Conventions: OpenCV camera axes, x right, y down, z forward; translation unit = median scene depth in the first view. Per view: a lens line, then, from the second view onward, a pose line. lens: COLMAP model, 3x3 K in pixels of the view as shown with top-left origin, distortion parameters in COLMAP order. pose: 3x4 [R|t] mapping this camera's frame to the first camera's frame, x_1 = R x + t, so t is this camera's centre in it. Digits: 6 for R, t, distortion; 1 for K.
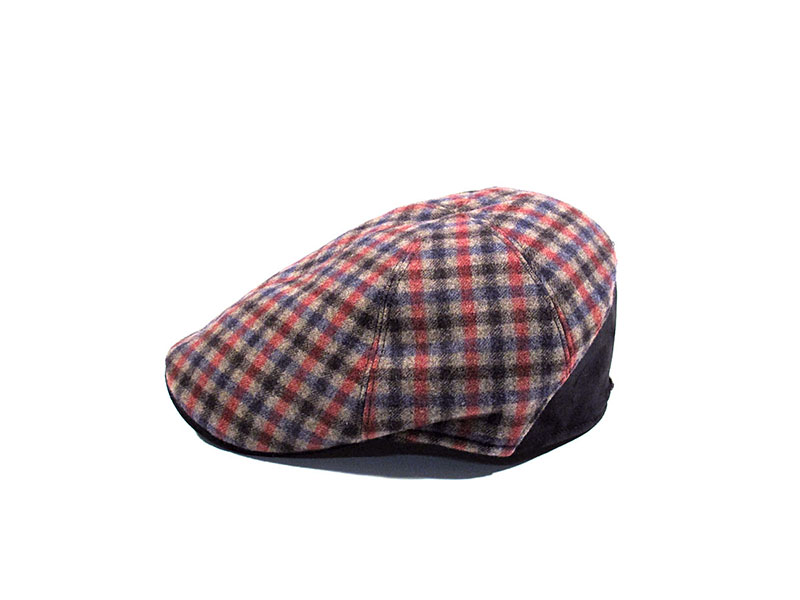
lens RADIAL K [[1155.8, 0, 400.0], [0, 1155.8, 300.0], [0, 0, 1]] dist [-0.127575, 0.046442]
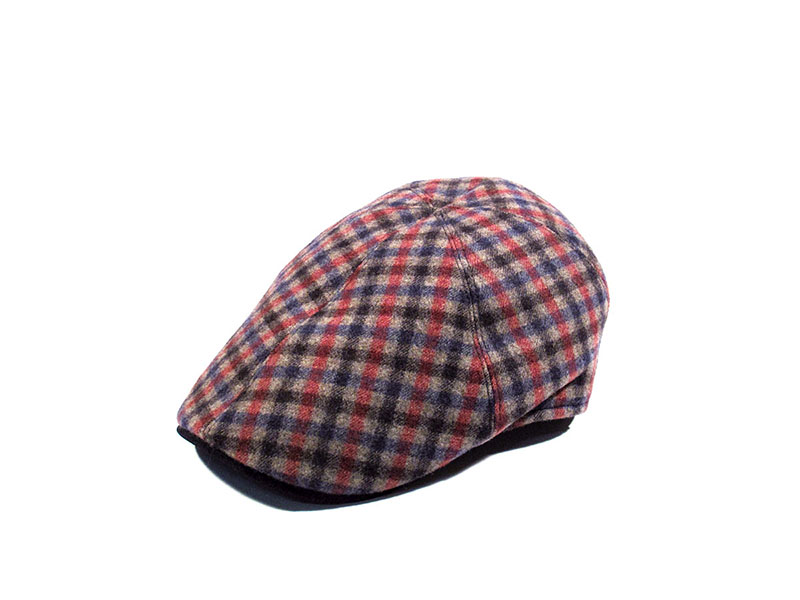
lens RADIAL K [[1155.8, 0, 400.0], [0, 1155.8, 300.0], [0, 0, 1]] dist [-0.127575, 0.046442]
pose [[0.743457, -0.233435, 0.626722, -0.682284], [0.242185, 0.967475, 0.073061, -0.085639], [-0.623393, 0.097465, 0.775811, 0.260339]]
